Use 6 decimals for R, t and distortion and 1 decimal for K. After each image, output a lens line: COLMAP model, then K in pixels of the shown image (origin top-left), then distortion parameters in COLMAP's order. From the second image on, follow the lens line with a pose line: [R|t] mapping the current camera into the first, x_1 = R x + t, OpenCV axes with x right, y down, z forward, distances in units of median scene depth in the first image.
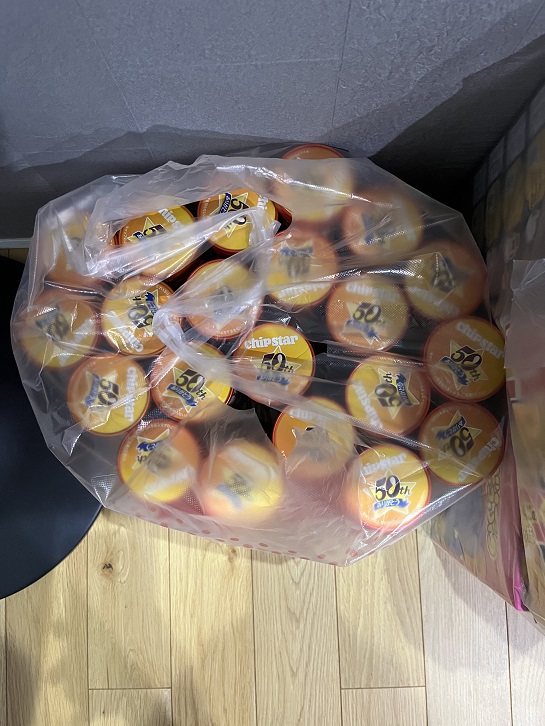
lens RADIAL K [[547.2, 0, 273.0], [0, 547.2, 356.0], [0, 0, 1]] dist [0.059935, -0.098456]
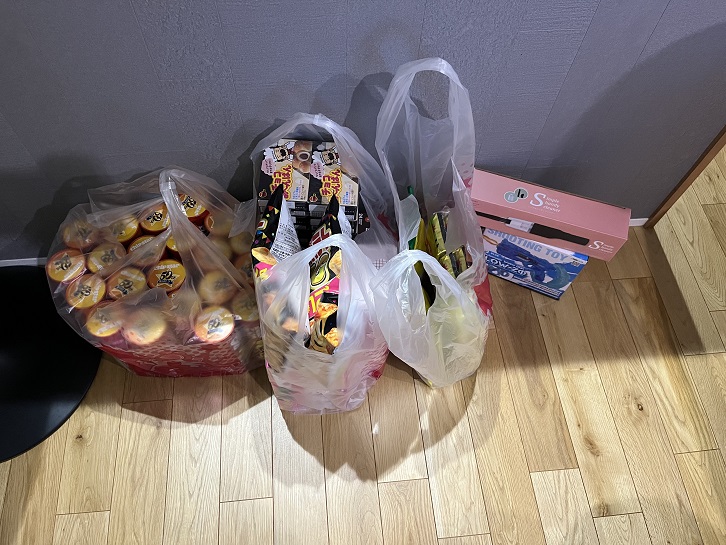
lens RADIAL K [[547.2, 0, 363.0], [0, 547.2, 272.5], [0, 0, 1]] dist [0.059935, -0.098456]
pose [[0.996540, -0.023314, 0.079778, 0.581362], [0.051873, 0.924426, -0.377816, 0.838612], [-0.064941, 0.380647, 0.922437, -1.031650]]
